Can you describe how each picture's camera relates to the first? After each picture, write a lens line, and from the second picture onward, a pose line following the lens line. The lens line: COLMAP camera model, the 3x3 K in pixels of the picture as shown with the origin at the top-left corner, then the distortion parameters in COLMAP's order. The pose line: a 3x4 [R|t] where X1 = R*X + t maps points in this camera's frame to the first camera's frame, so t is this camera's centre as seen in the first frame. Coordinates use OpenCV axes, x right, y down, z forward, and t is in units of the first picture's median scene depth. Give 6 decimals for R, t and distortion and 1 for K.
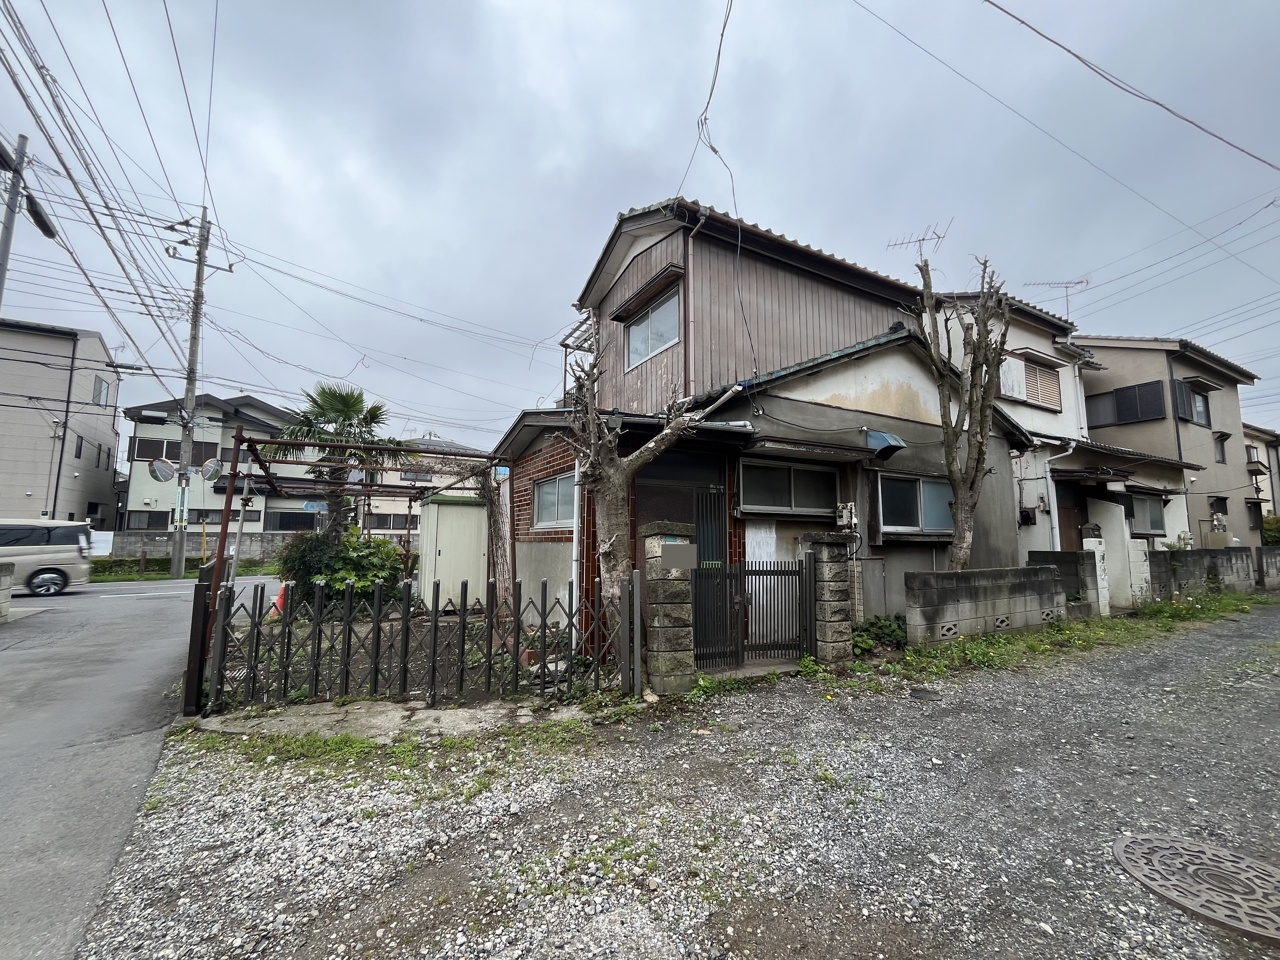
lens RADIAL K [[523.9, 0, 636.0], [0, 523.9, 485.8], [0, 0, 1]] dist [-0.003833, 0.000483]
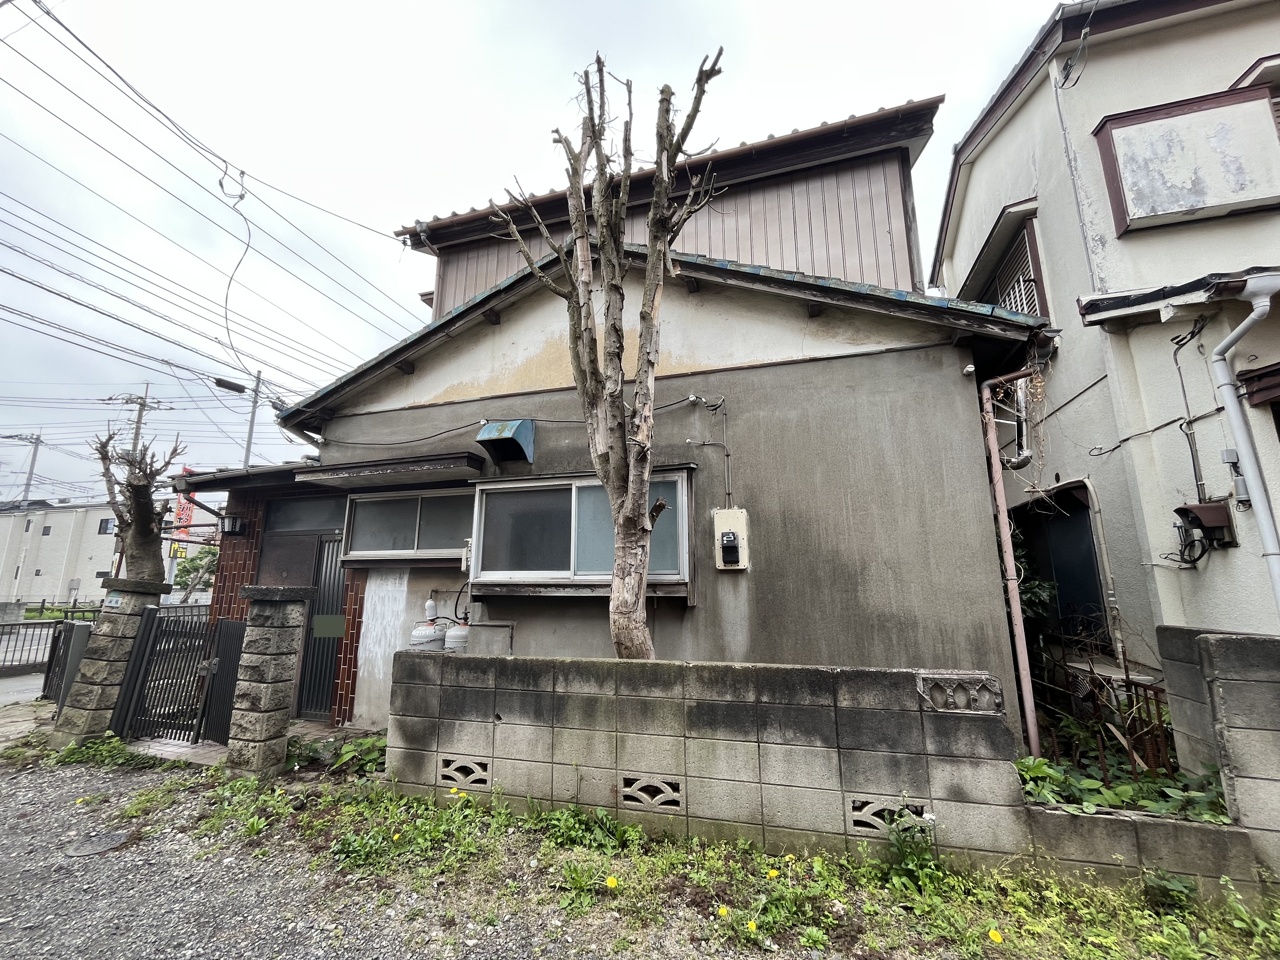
lens RADIAL K [[523.9, 0, 636.0], [0, 523.9, 485.8], [0, 0, 1]] dist [-0.003833, 0.000483]
pose [[0.693079, -0.140252, -0.707086, 1.117108], [0.078973, 0.989759, -0.118912, 0.068610], [0.716523, 0.026575, 0.697058, 0.743729]]
